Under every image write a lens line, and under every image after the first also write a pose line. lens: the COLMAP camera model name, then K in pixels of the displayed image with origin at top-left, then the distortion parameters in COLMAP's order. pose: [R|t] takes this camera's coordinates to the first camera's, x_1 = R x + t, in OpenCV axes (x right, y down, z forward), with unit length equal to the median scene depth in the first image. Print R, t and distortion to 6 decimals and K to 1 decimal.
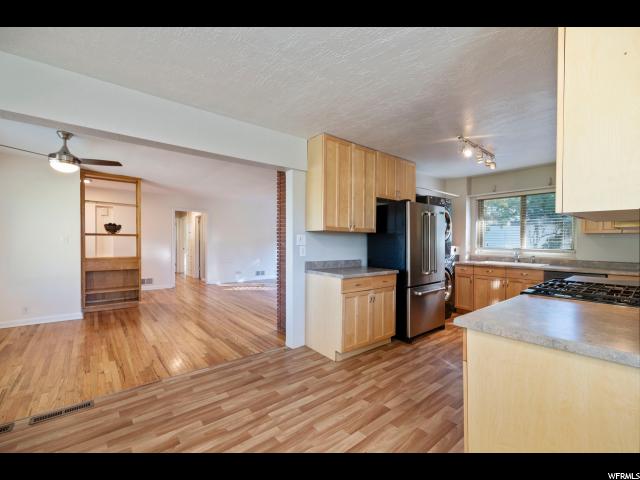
lens RADIAL K [[279.6, 0, 317.7], [0, 279.6, 241.6], [0, 0, 1]] dist [0.008369, 0.000470]
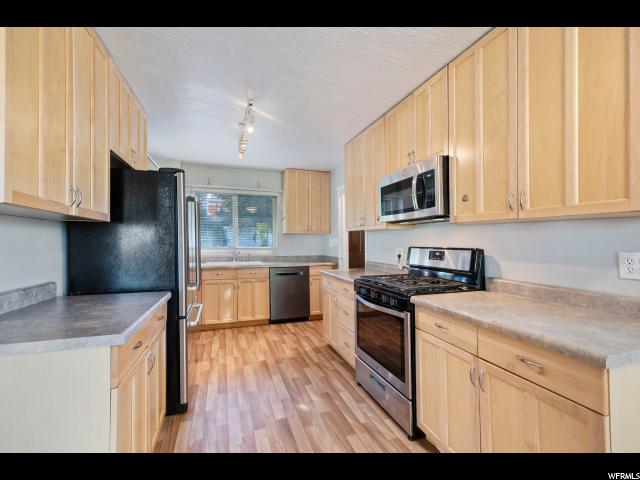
lens RADIAL K [[279.6, 0, 311.0], [0, 279.6, 230.0], [0, 0, 1]] dist [0.008369, 0.000470]
pose [[0.373714, 0.031710, 0.927002, -0.093990], [0.000631, 0.999407, -0.034441, -0.001010], [-0.927544, 0.013456, 0.373472, 0.402361]]
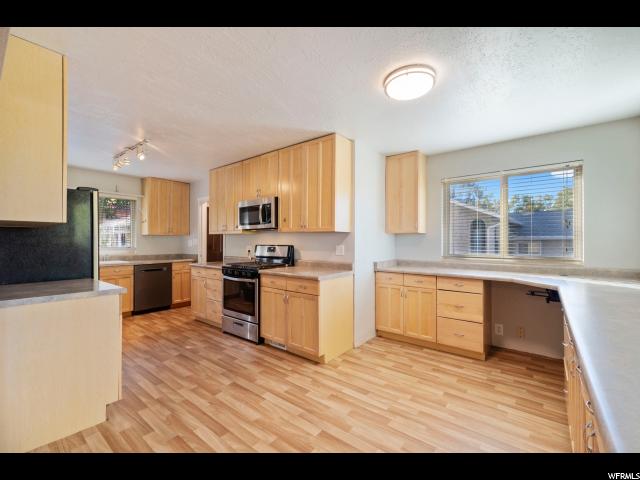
lens RADIAL K [[279.6, 0, 322.7], [0, 279.6, 238.5], [0, 0, 1]] dist [0.008369, 0.000470]
pose [[-0.213447, 0.003894, 0.976947, -0.450330], [0.000885, 0.999992, -0.003793, -0.003604], [-0.976954, 0.000055, -0.213449, 0.412778]]
